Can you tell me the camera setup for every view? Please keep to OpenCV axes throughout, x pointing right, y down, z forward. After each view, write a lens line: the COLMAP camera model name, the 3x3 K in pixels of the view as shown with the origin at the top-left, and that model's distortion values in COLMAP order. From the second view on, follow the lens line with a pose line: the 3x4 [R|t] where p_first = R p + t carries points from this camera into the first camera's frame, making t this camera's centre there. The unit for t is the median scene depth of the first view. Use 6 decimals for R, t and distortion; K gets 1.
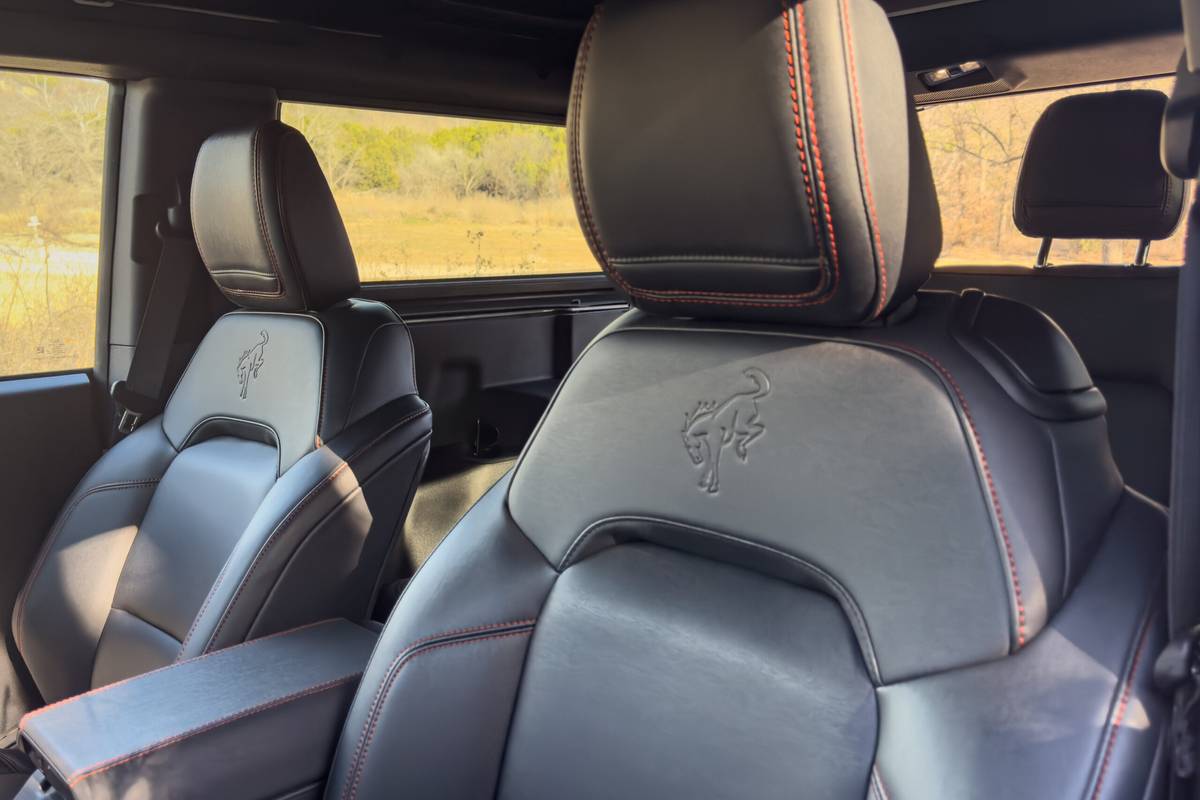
lens RADIAL K [[858.8, 0, 600.0], [0, 858.8, 400.0], [0, 0, 1]] dist [0.086500, -0.139999]
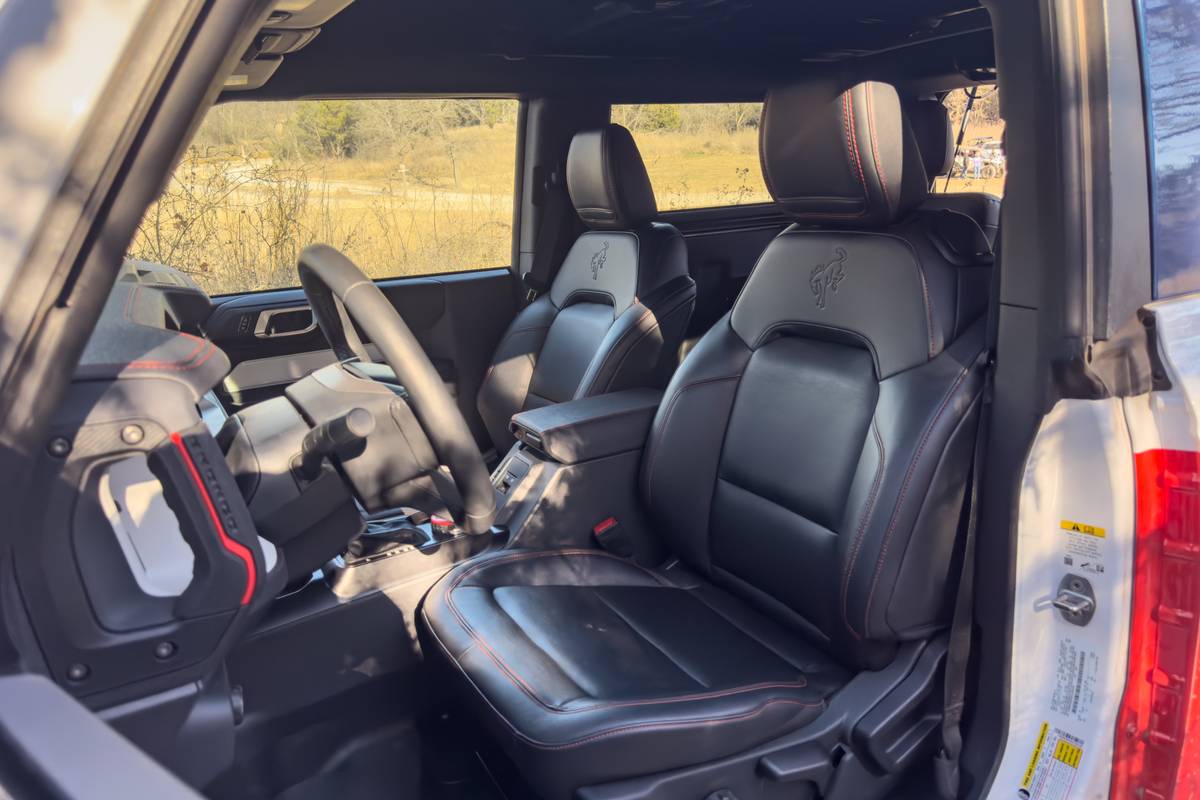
lens RADIAL K [[846.5, 0, 619.1], [0, 846.5, 355.2], [0, 0, 1]] dist [0.103159, -0.185419]
pose [[0.956218, 0.019903, -0.291977, 0.154881], [-0.008153, 0.999109, 0.041407, 0.081320], [0.292541, -0.037214, 0.955529, -0.674455]]
